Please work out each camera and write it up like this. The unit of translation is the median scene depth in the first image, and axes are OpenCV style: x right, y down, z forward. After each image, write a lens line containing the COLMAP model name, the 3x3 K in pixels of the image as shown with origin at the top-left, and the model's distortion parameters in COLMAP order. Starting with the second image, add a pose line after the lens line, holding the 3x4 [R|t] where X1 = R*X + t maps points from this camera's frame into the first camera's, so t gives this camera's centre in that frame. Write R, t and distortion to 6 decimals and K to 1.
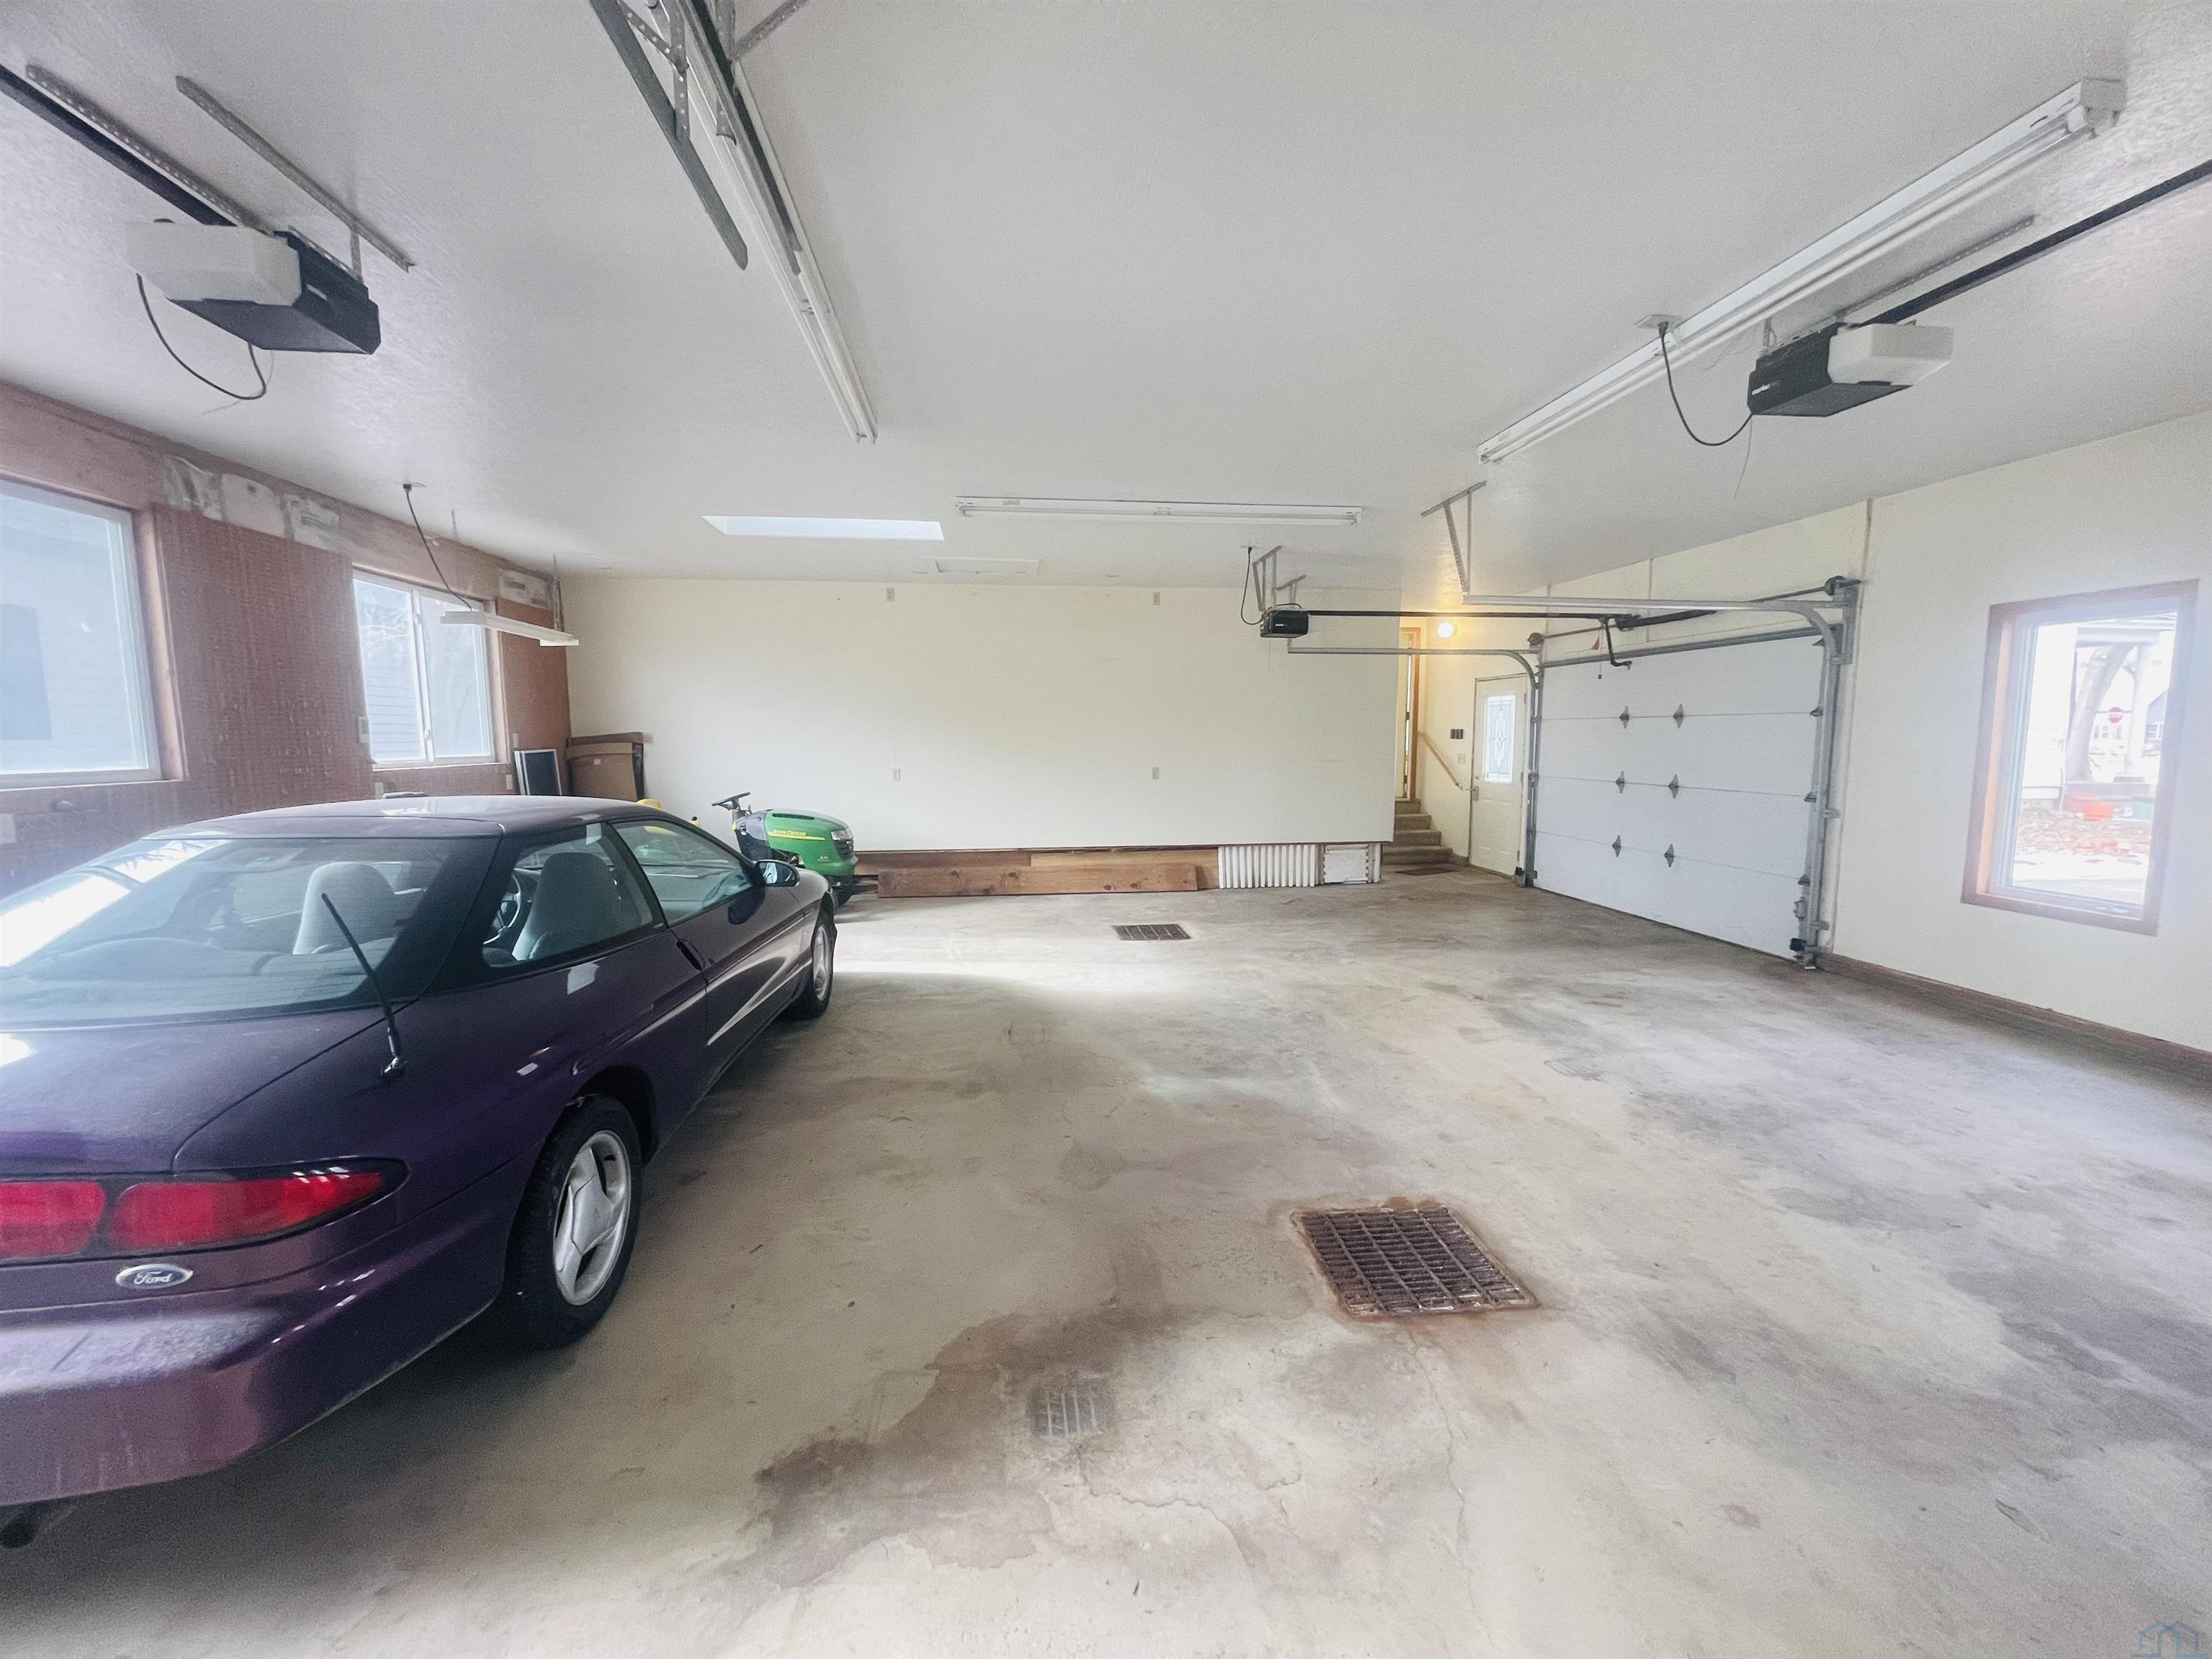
lens RADIAL K [[888.2, 0, 1106.0], [0, 888.2, 829.5], [0, 0, 1]] dist [-0.002266, -0.000127]
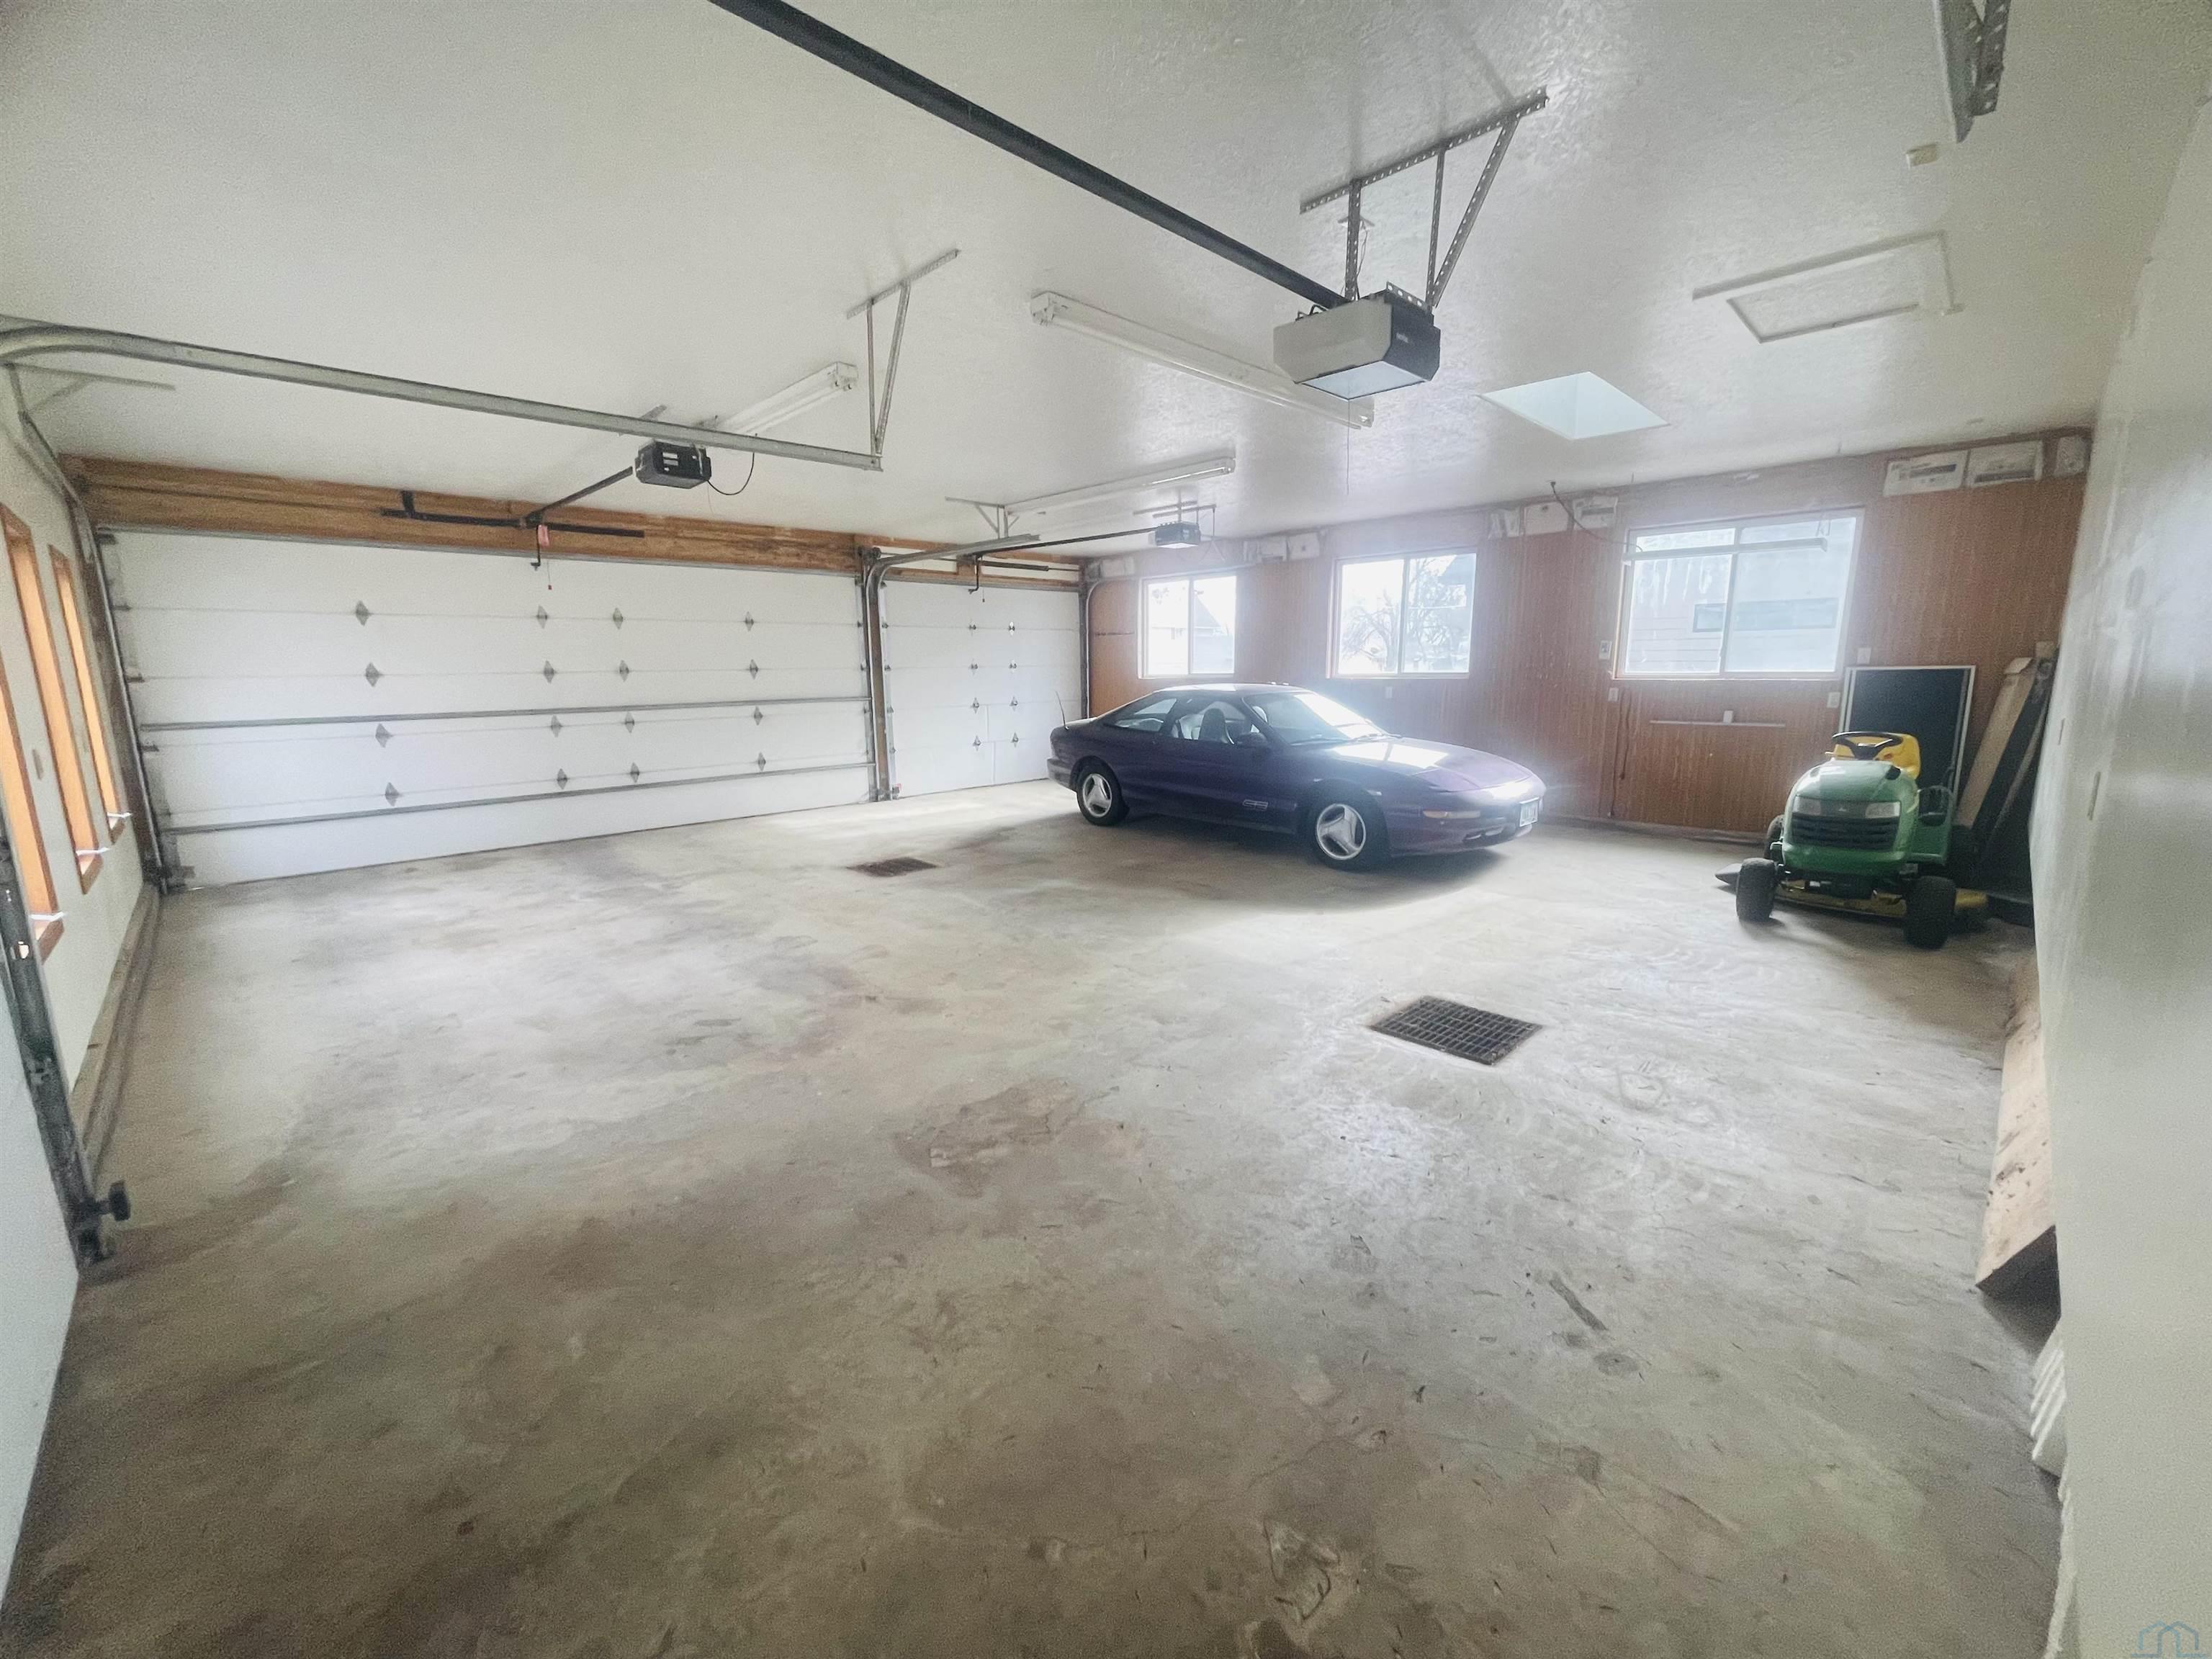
lens RADIAL K [[888.2, 0, 1106.0], [0, 888.2, 829.5], [0, 0, 1]] dist [-0.002266, -0.000127]
pose [[-0.791232, 0.126254, -0.598341, 0.684360], [-0.053231, 0.960521, 0.273068, -0.178980], [0.609195, 0.247910, -0.753274, 1.630231]]
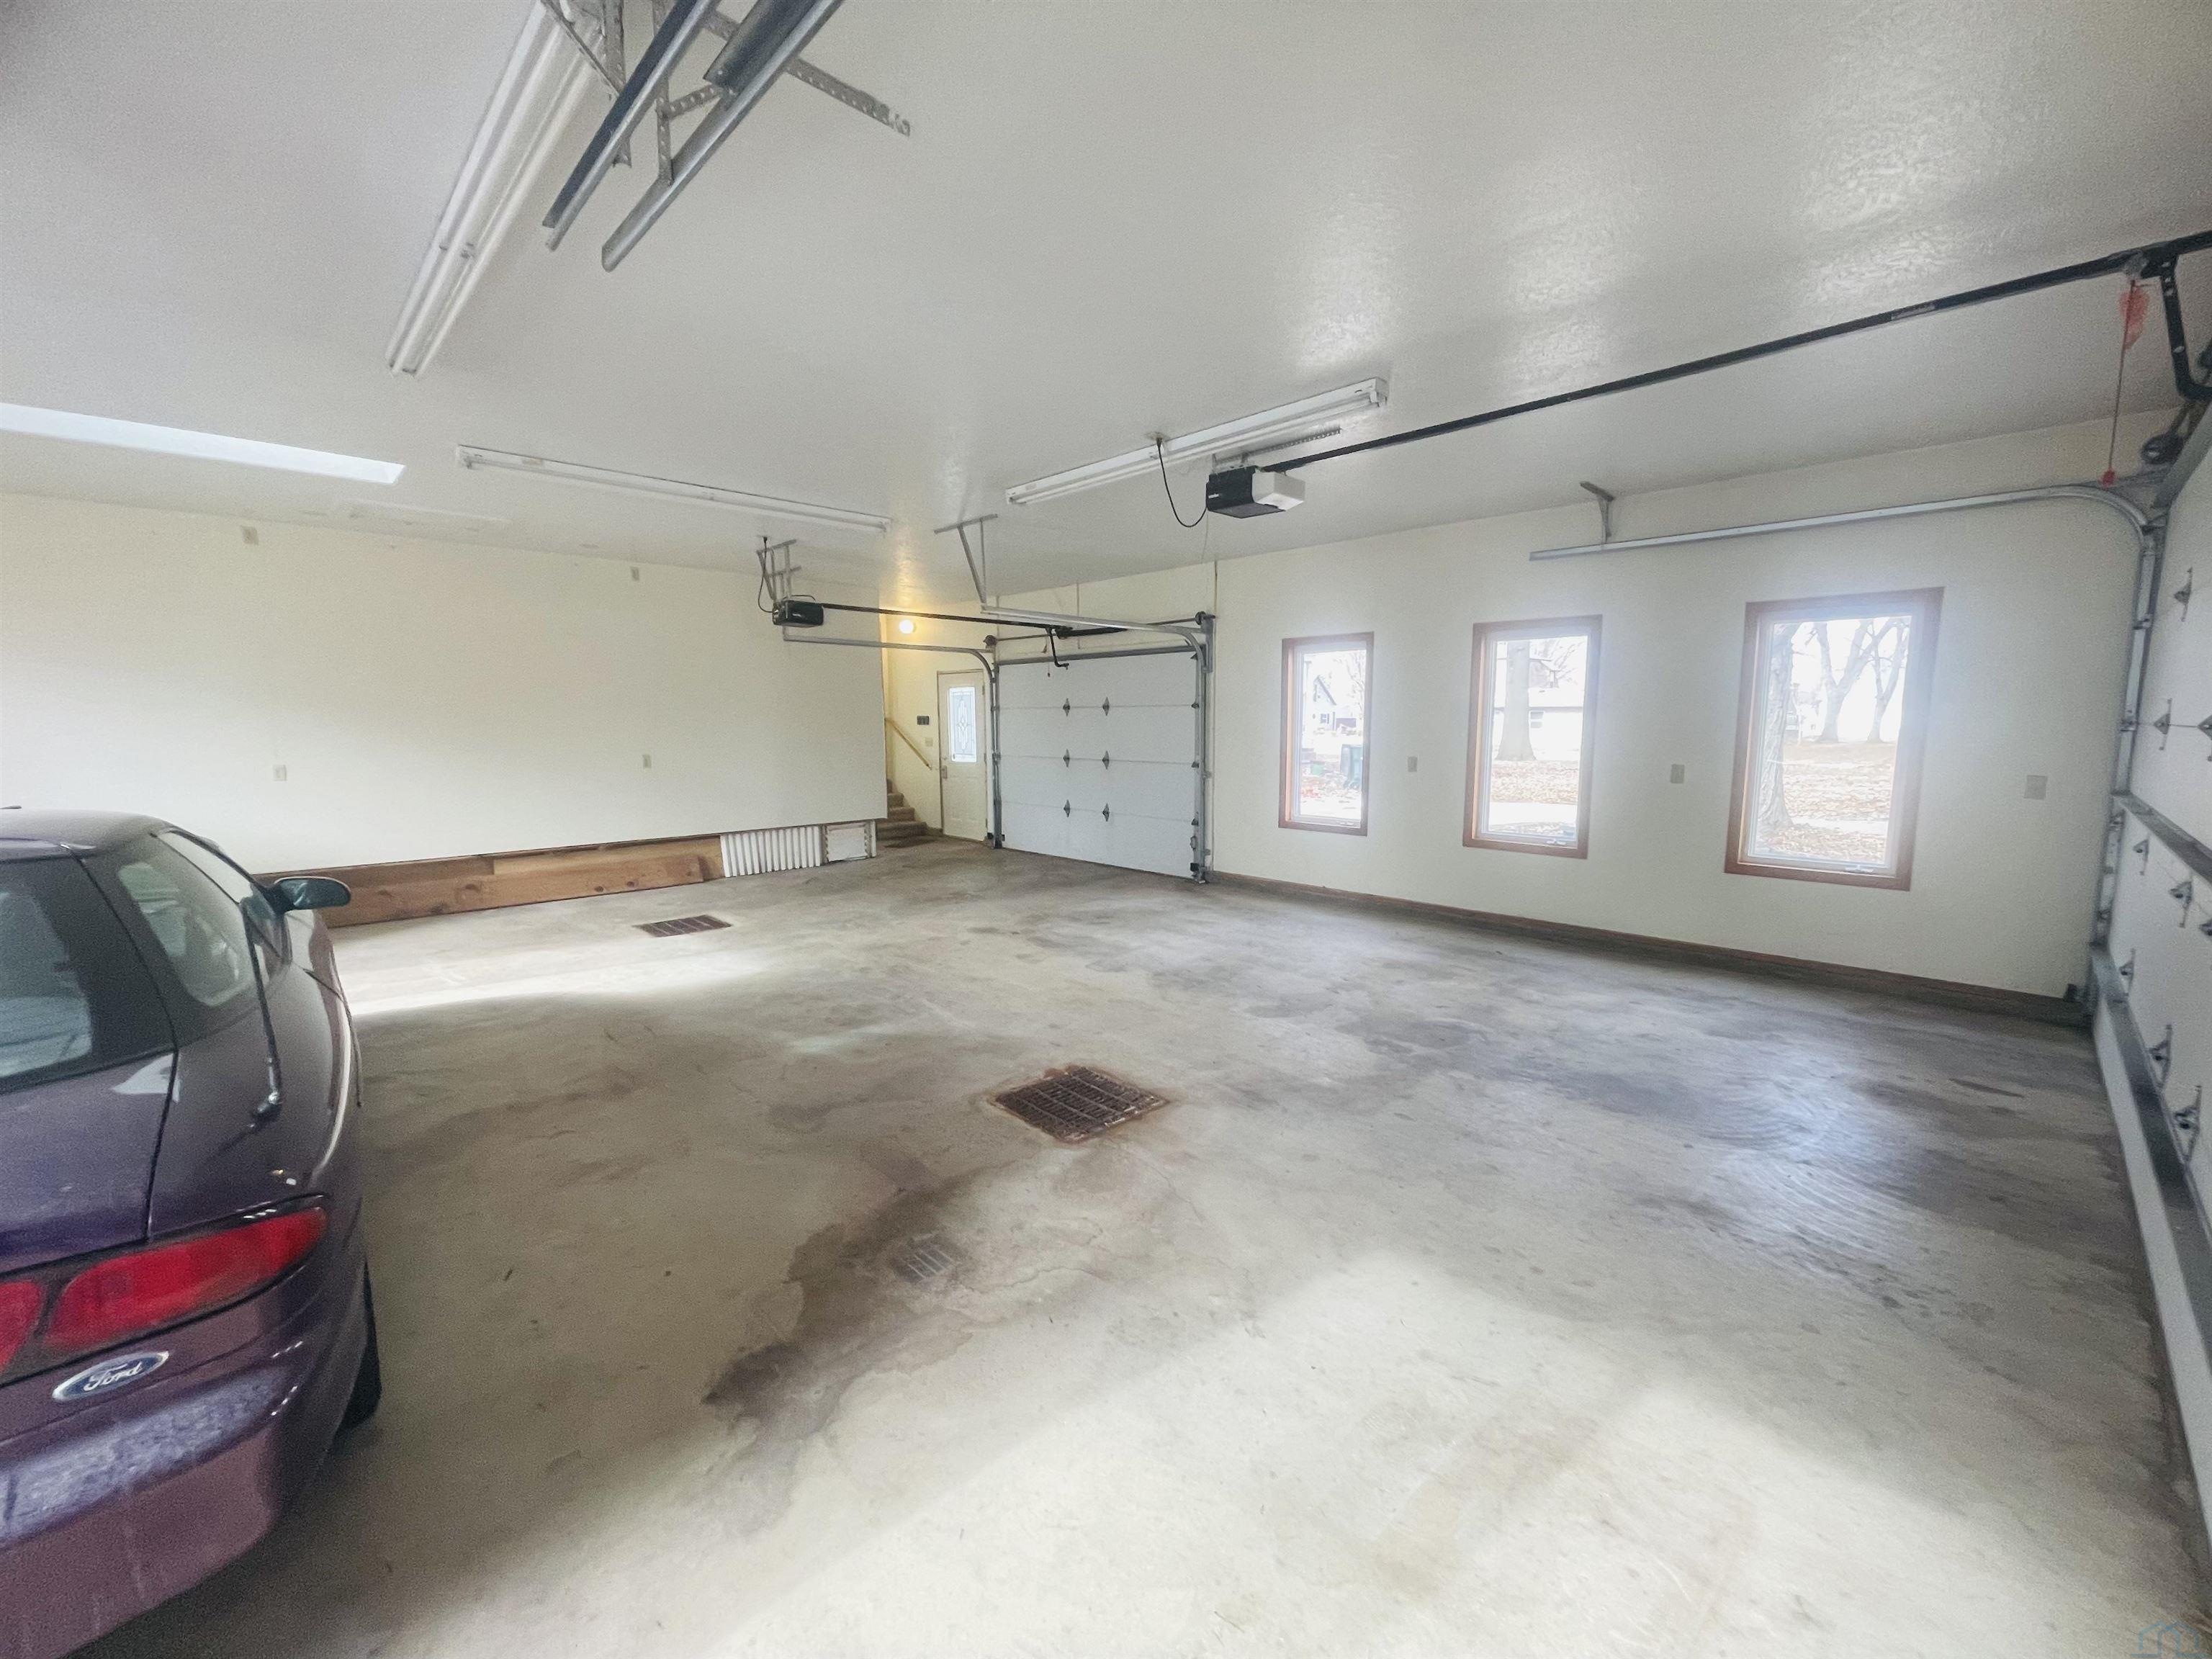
lens RADIAL K [[881.3, 0, 1106.0], [0, 881.3, 829.5], [0, 0, 1]] dist [0.000710, -0.005991]
pose [[0.793771, -0.074350, 0.603655, -0.205039], [0.064986, 0.997186, 0.037368, 0.006989], [-0.604735, 0.009567, 0.796369, -0.055670]]
